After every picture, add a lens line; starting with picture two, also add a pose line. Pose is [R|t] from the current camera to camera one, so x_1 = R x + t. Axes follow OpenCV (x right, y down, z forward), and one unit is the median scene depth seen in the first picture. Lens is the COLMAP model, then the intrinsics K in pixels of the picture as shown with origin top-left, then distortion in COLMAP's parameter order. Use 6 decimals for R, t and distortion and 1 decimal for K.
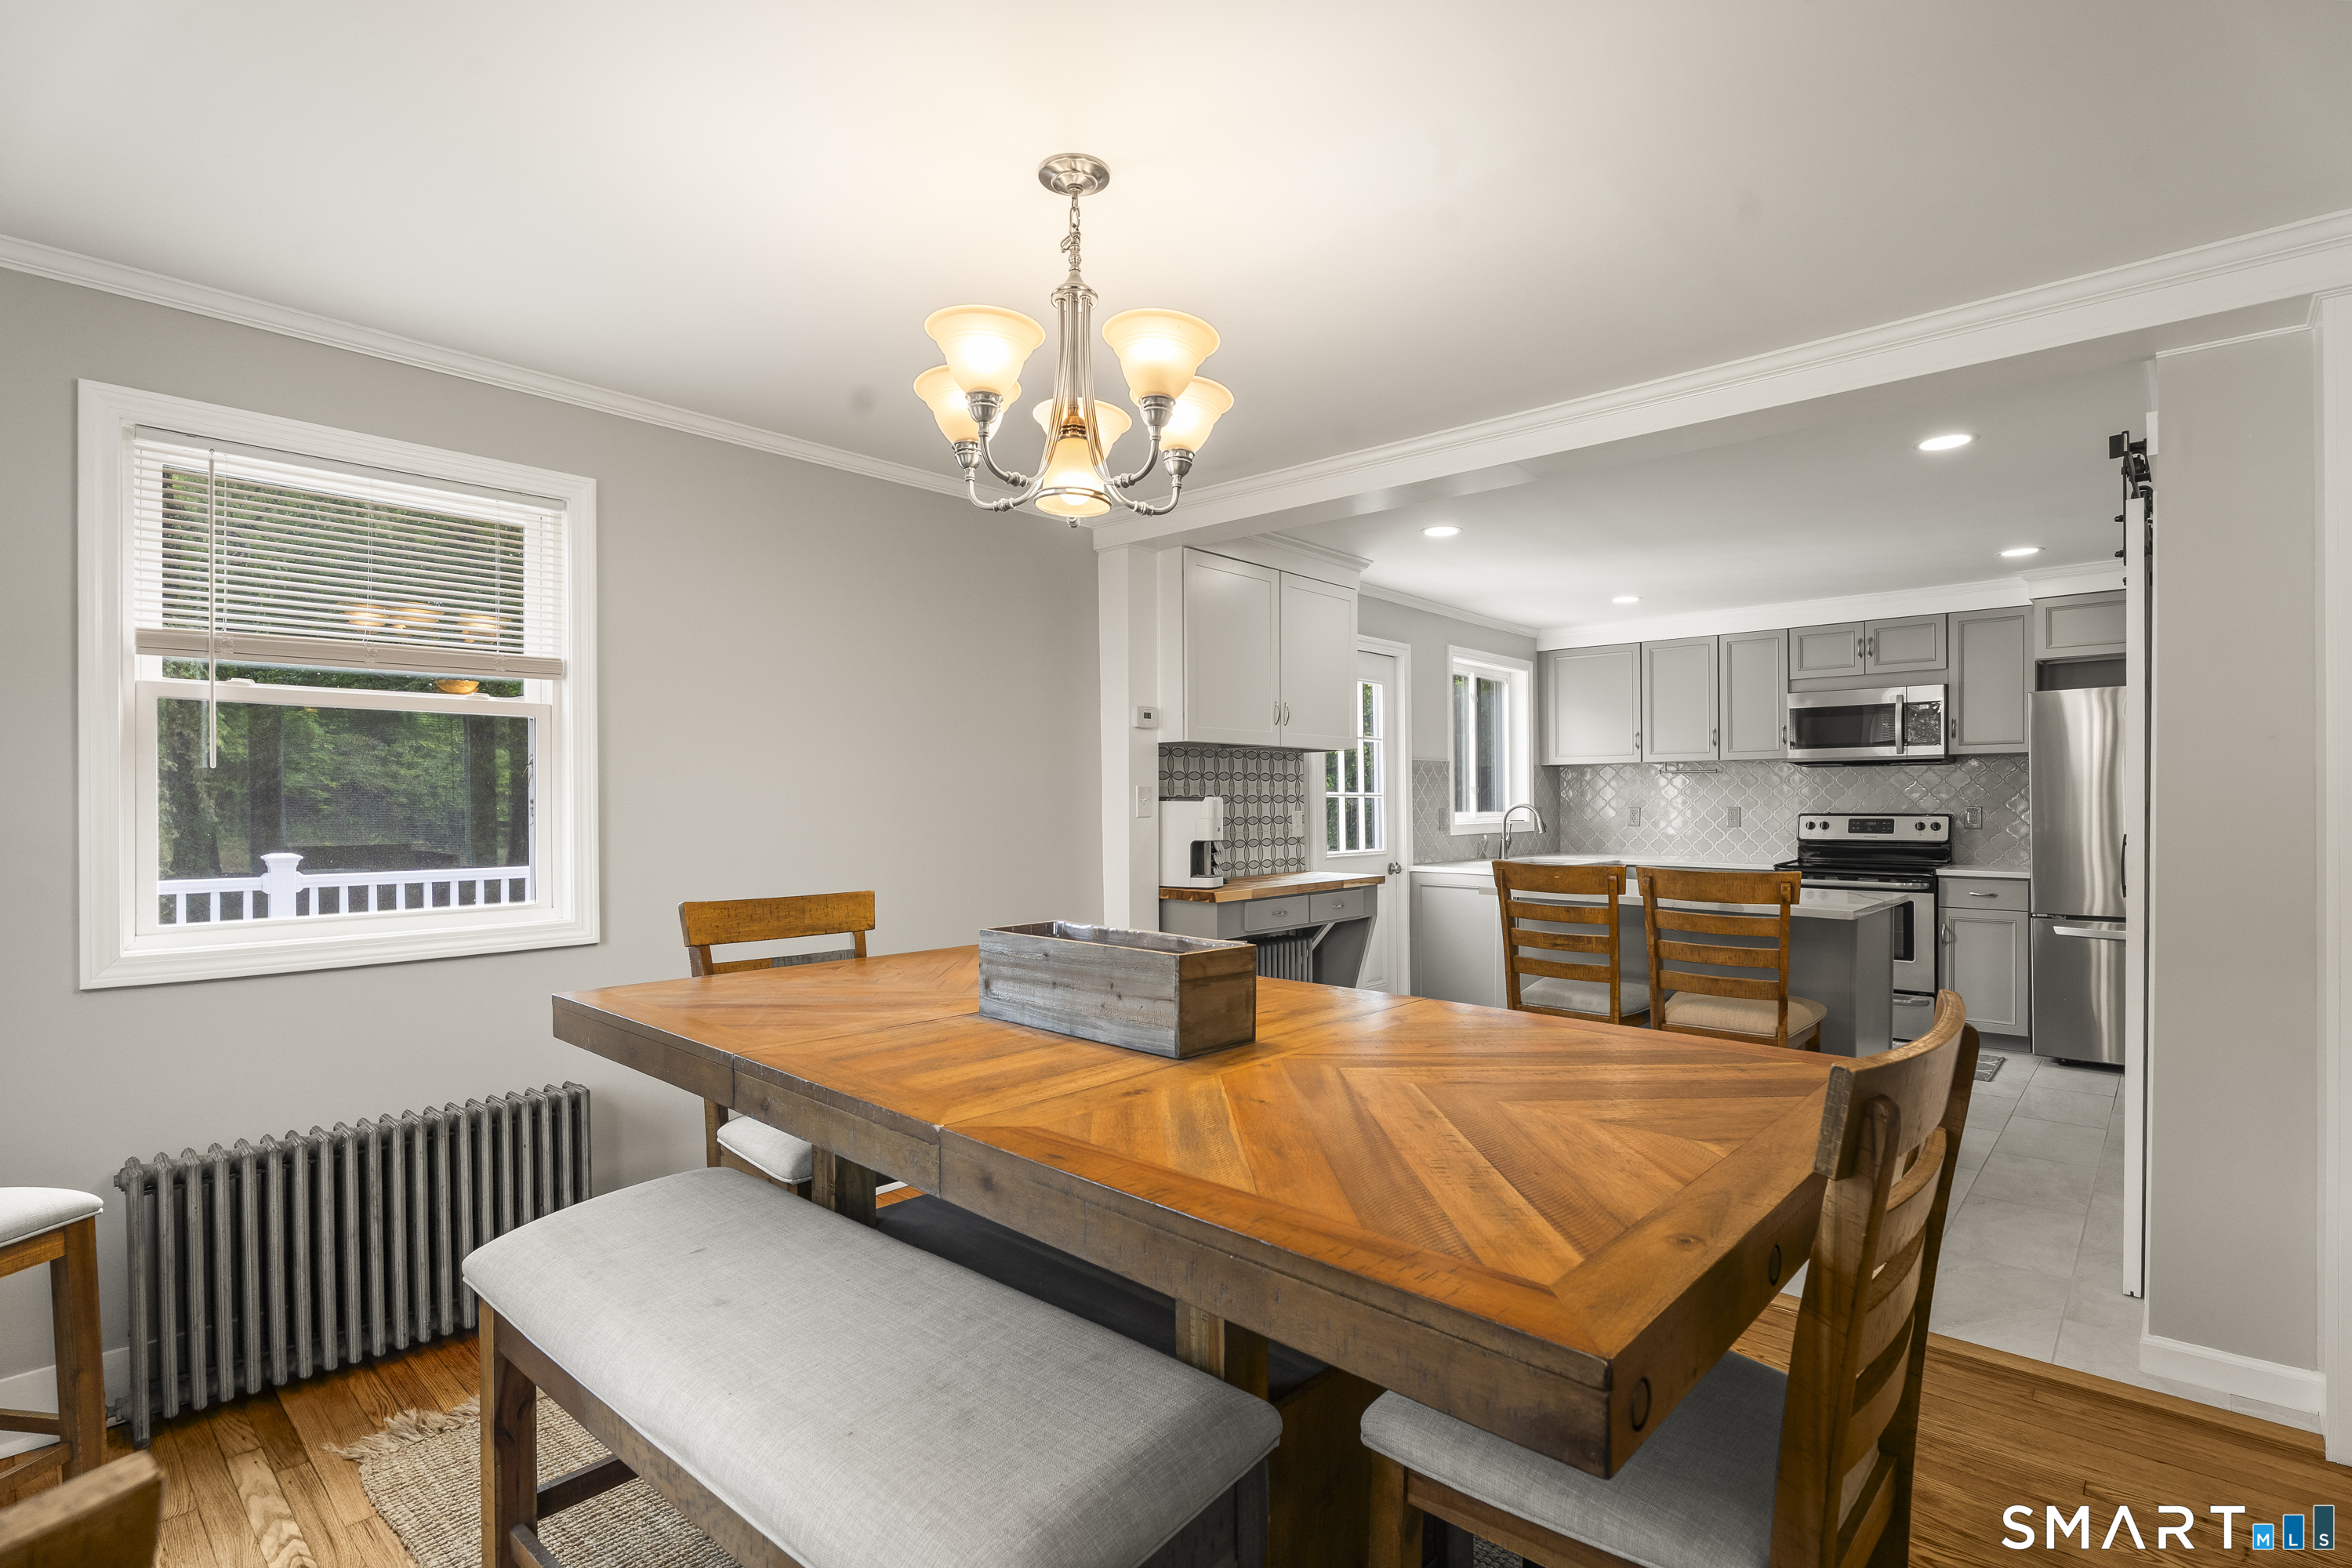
lens RADIAL K [[1116.0, 0, 1173.1], [0, 1116.0, 804.4], [0, 0, 1]] dist [-0.010820, 0.000805]
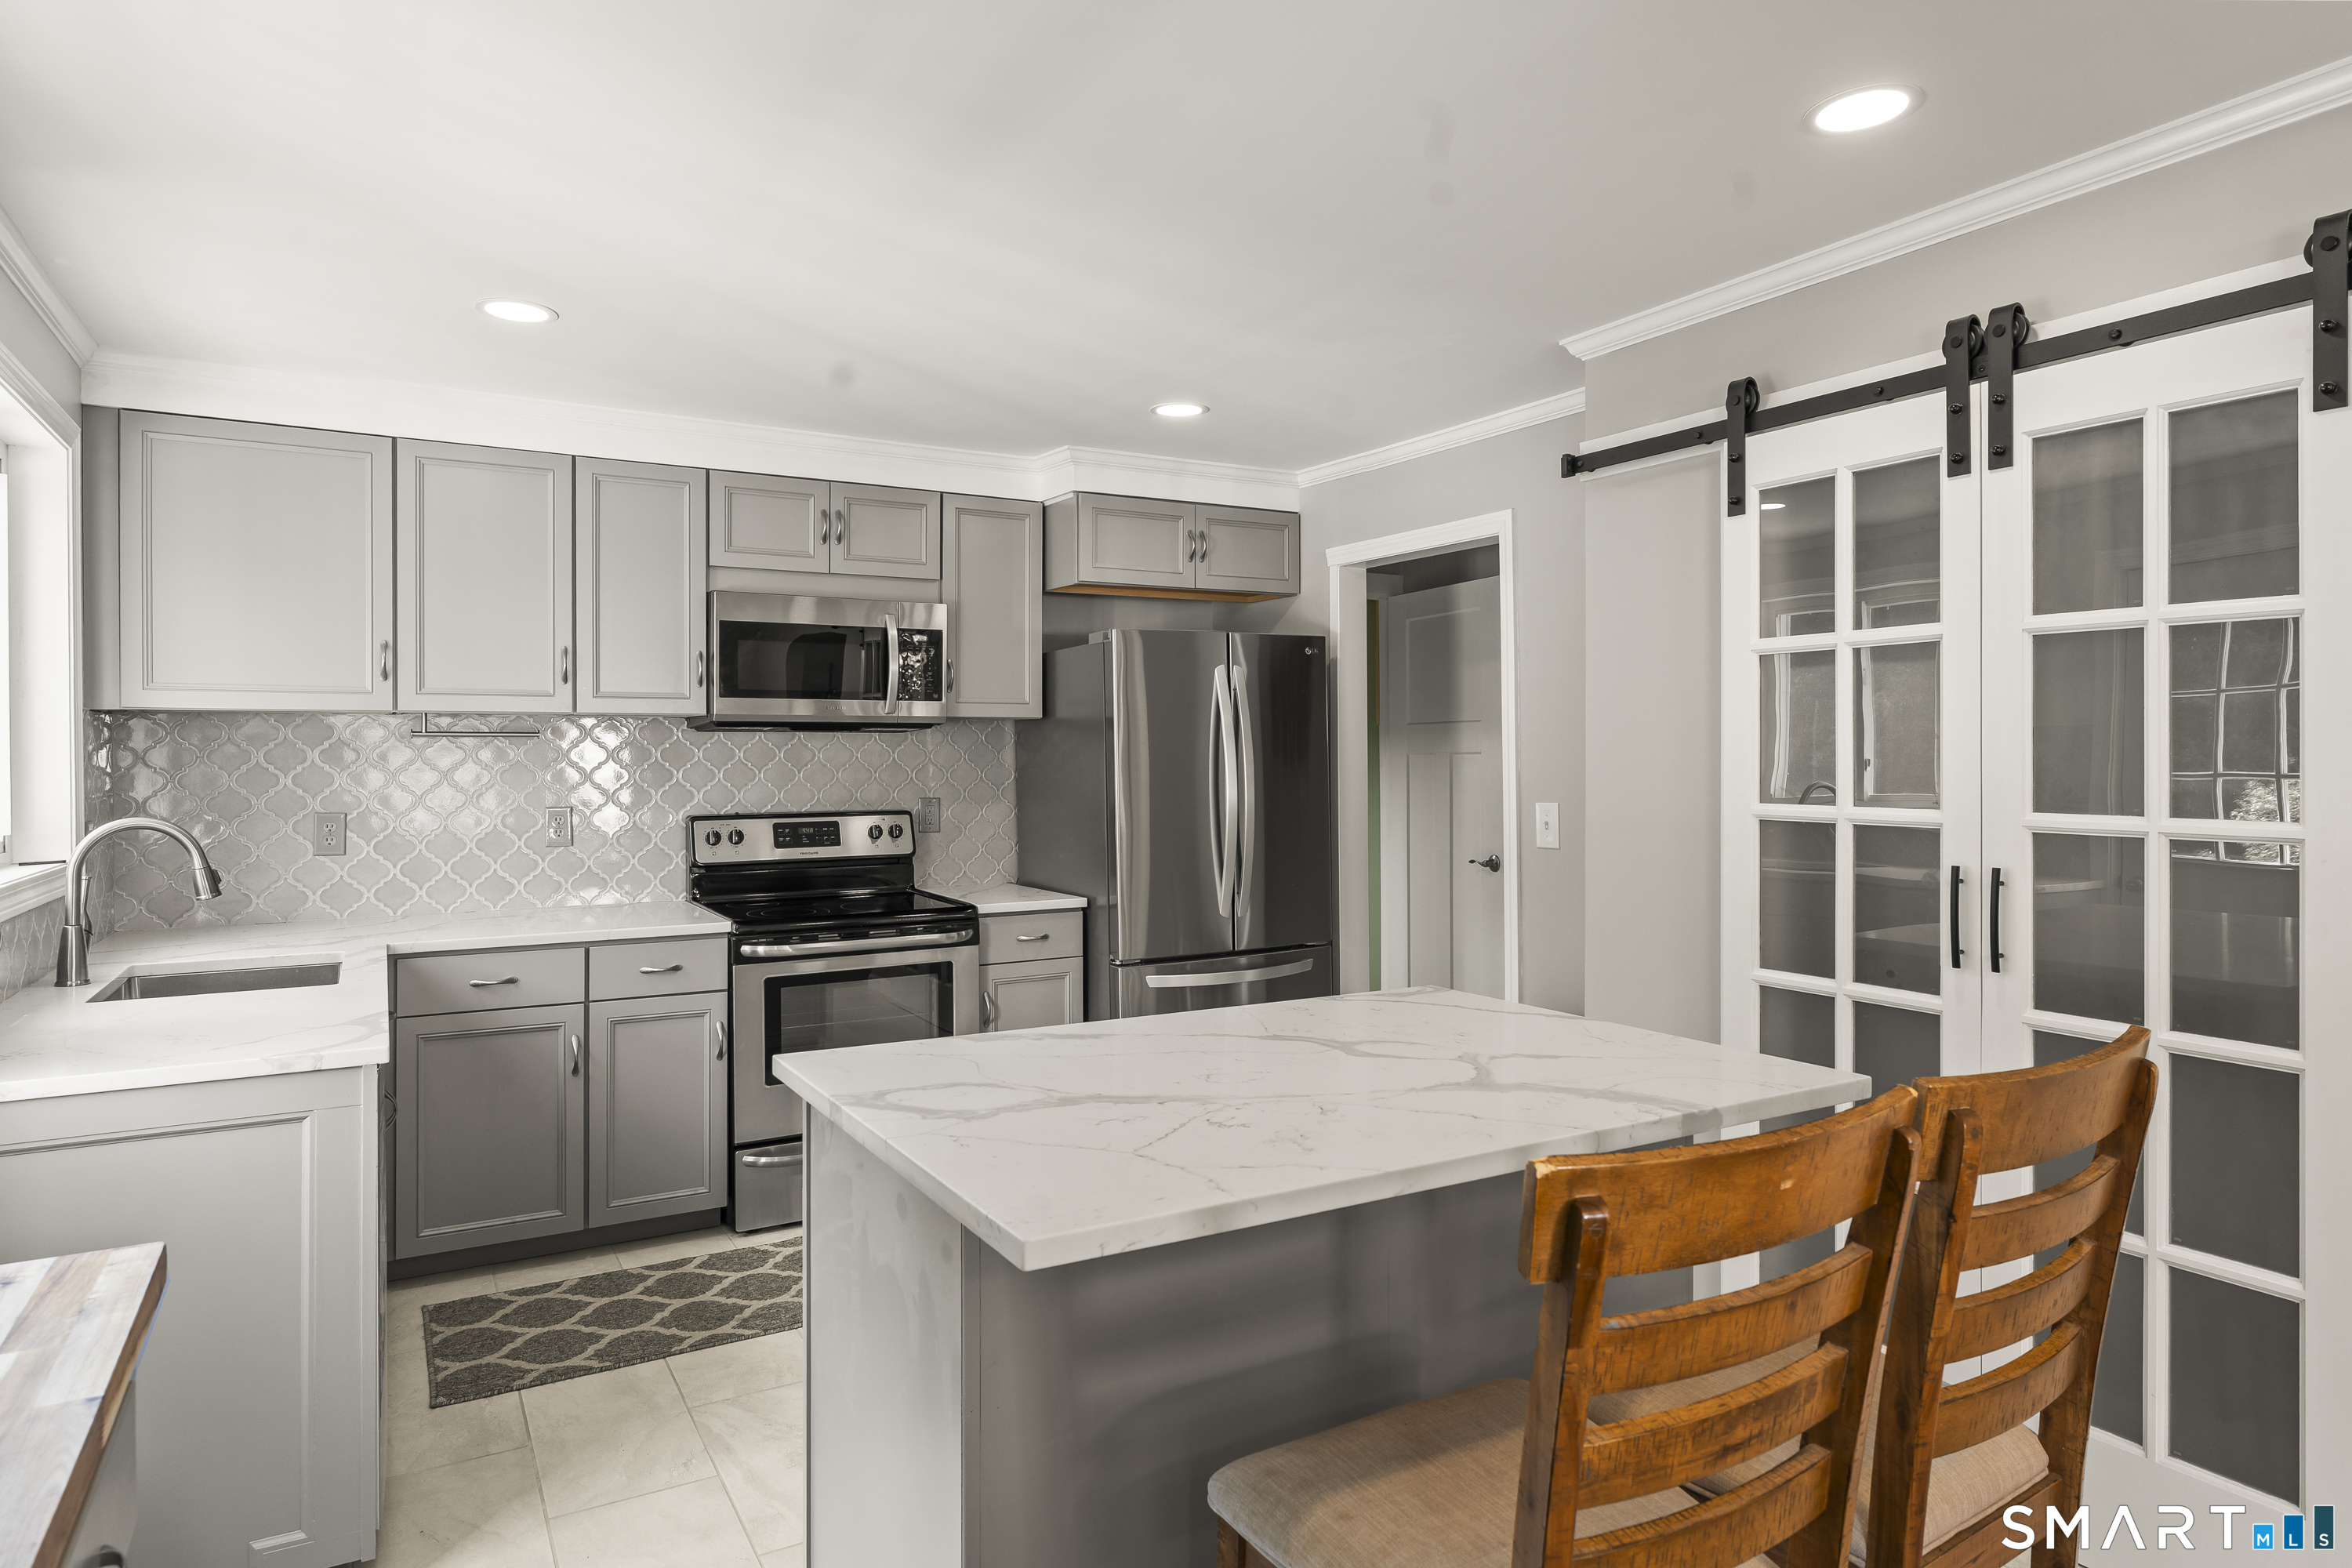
lens RADIAL K [[1335.7, 0, 1158.7], [0, 1335.7, 751.1], [0, 0, 1]] dist [-0.036520, 0.034226]
pose [[0.297600, 0.007064, 0.954665, 0.015313], [0.006016, 0.999939, -0.009275, -0.019079], [-0.954672, 0.008503, 0.297539, 0.694804]]
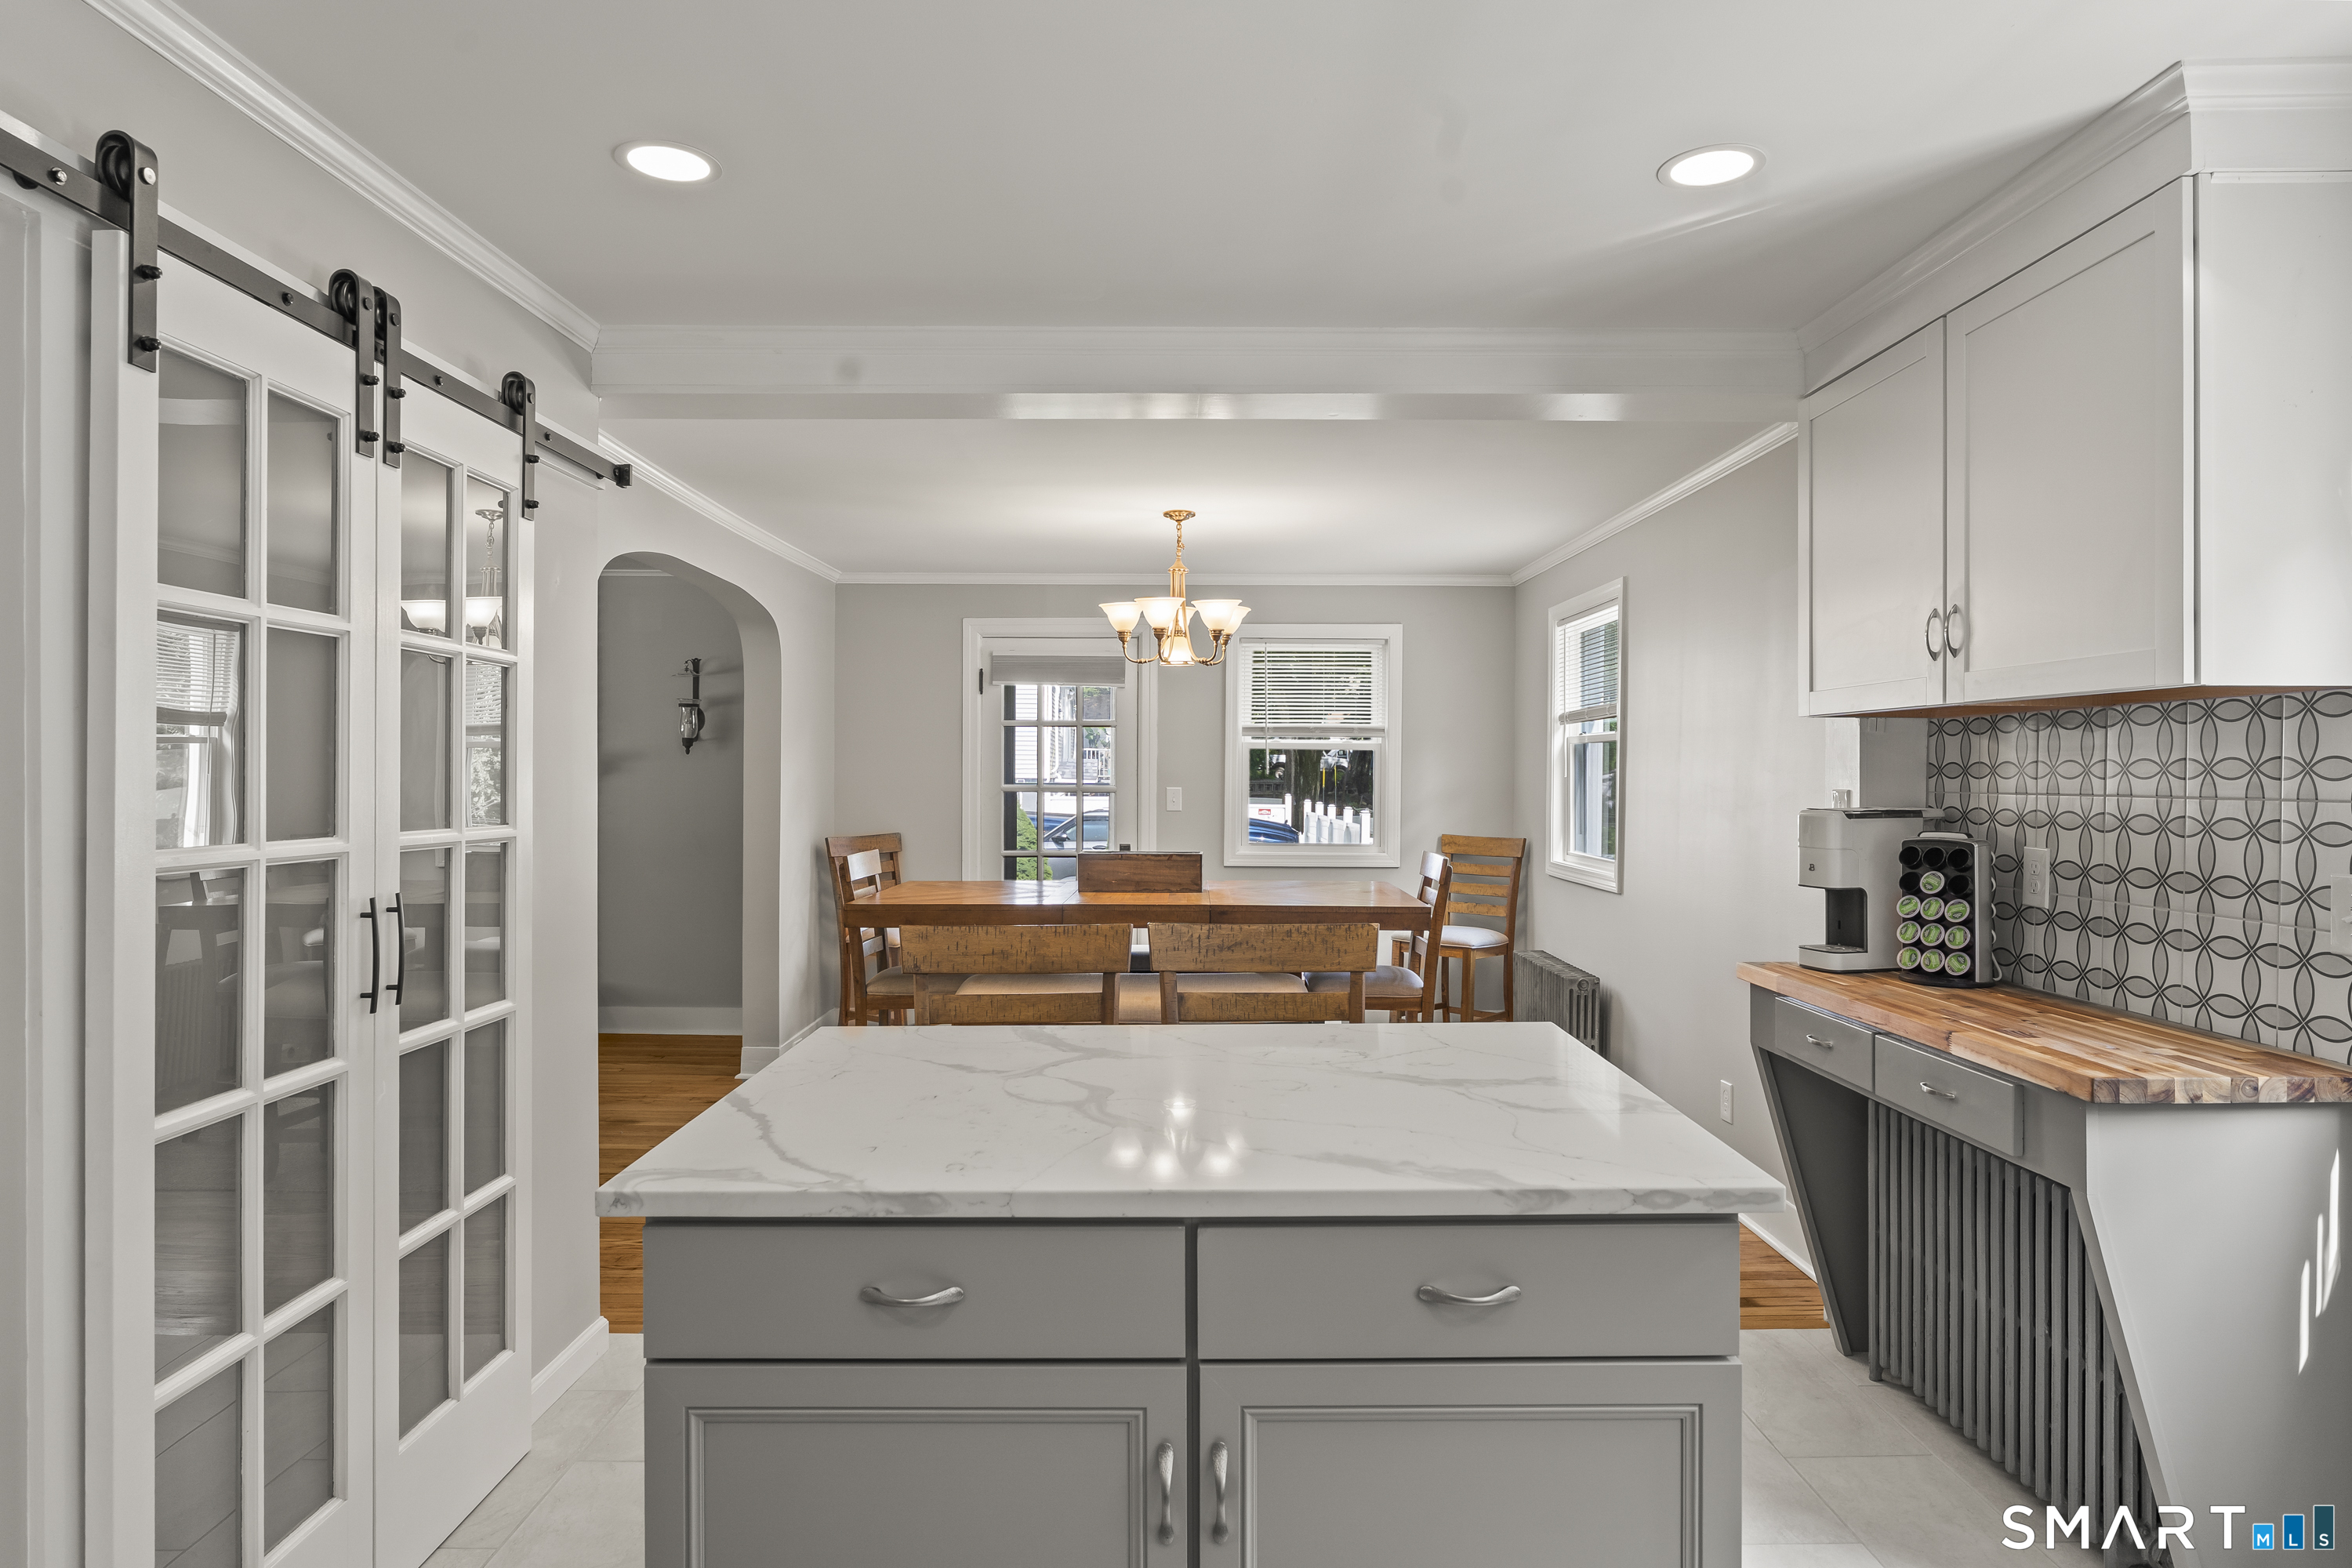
lens RADIAL K [[1330.6, 0, 1178.2], [0, 1330.6, 768.0], [0, 0, 1]] dist [-0.004425, 0.000174]
pose [[-0.735297, -0.000552, -0.677745, 0.583681], [-0.003042, 0.999992, 0.002486, -0.022939], [0.677738, 0.003889, -0.735293, 1.007994]]
